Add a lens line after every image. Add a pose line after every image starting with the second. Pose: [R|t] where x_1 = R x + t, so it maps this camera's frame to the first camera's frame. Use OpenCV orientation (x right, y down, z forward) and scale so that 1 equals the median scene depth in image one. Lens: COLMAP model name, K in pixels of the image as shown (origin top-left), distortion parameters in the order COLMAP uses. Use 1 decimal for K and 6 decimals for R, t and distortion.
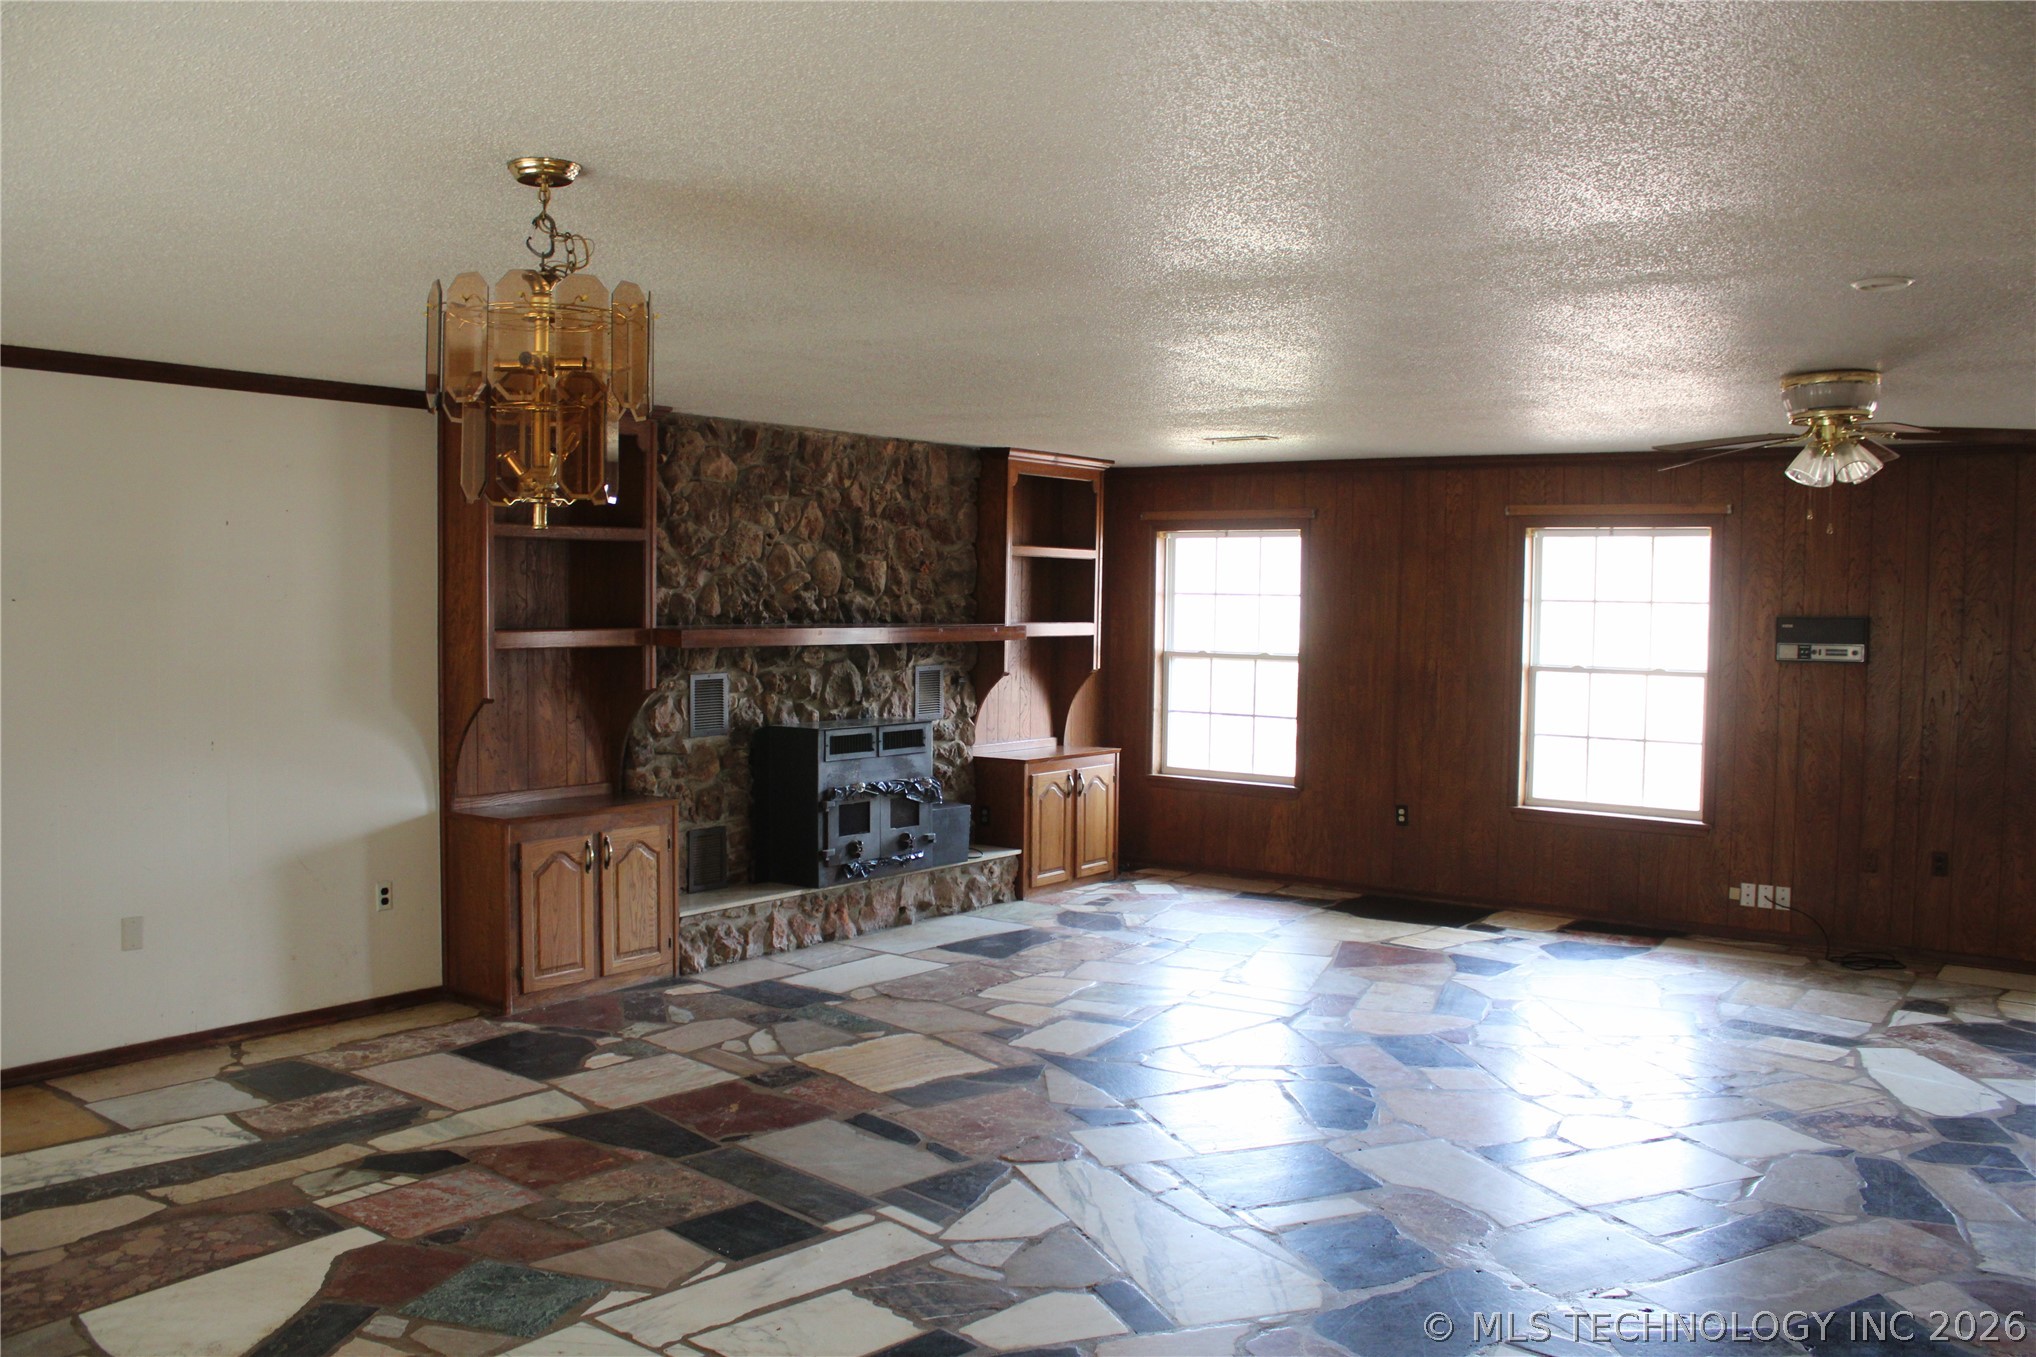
lens RADIAL K [[1640.2, 0, 1018.0], [0, 1640.2, 678.5], [0, 0, 1]] dist [-0.130767, 0.077849]
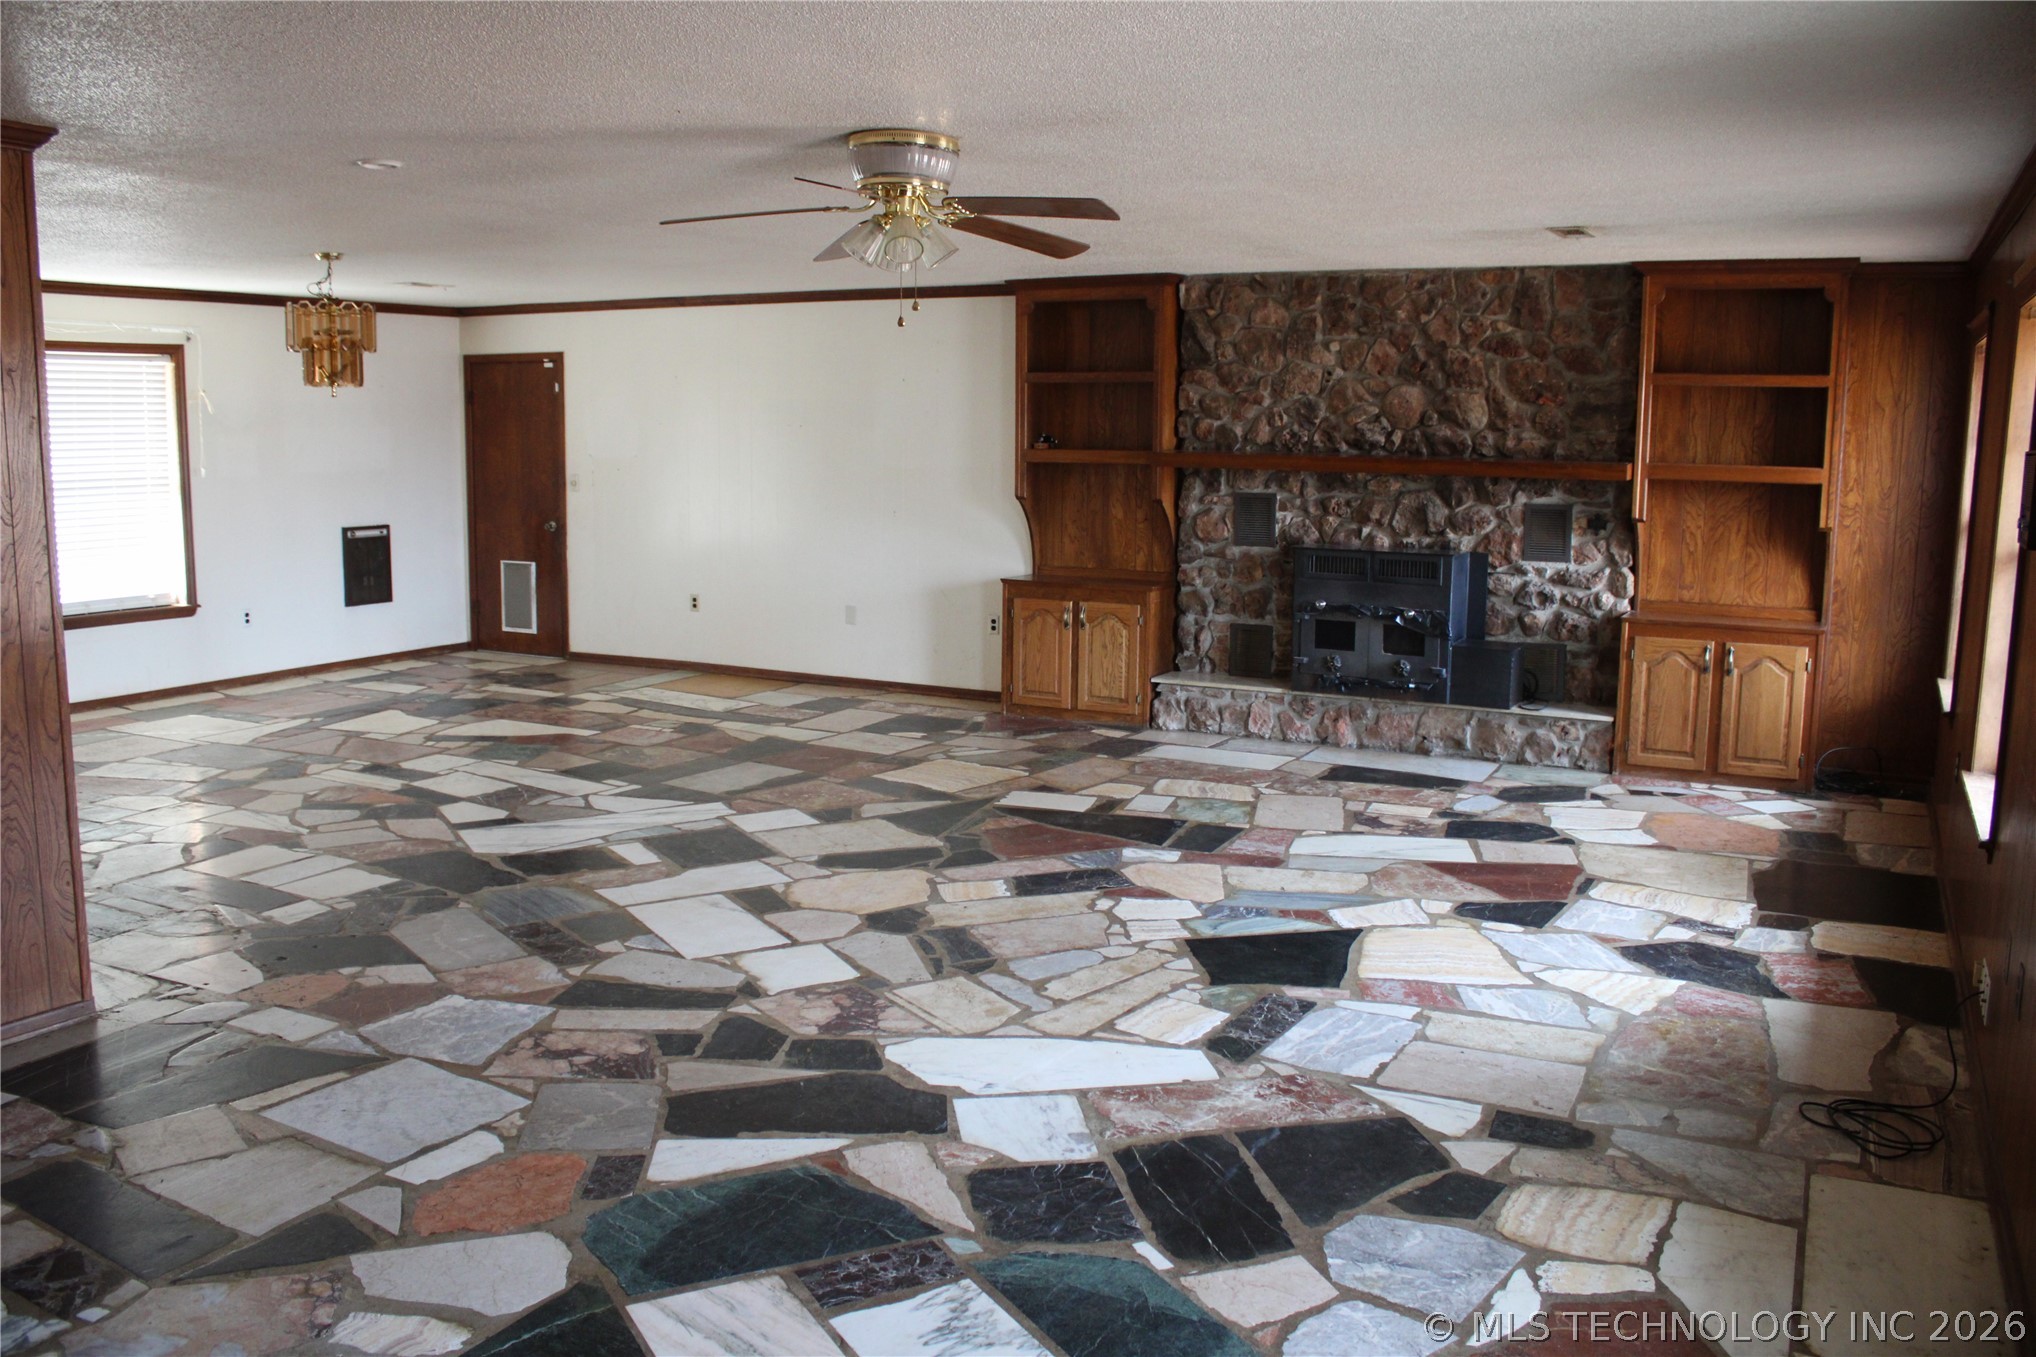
lens RADIAL K [[1640.2, 0, 1018.0], [0, 1640.2, 678.5], [0, 0, 1]] dist [-0.130767, 0.077849]
pose [[0.197157, 0.144381, -0.969682, 0.932237], [-0.055891, 0.989143, 0.135915, -0.021195], [0.978777, 0.027400, 0.203086, 0.594671]]
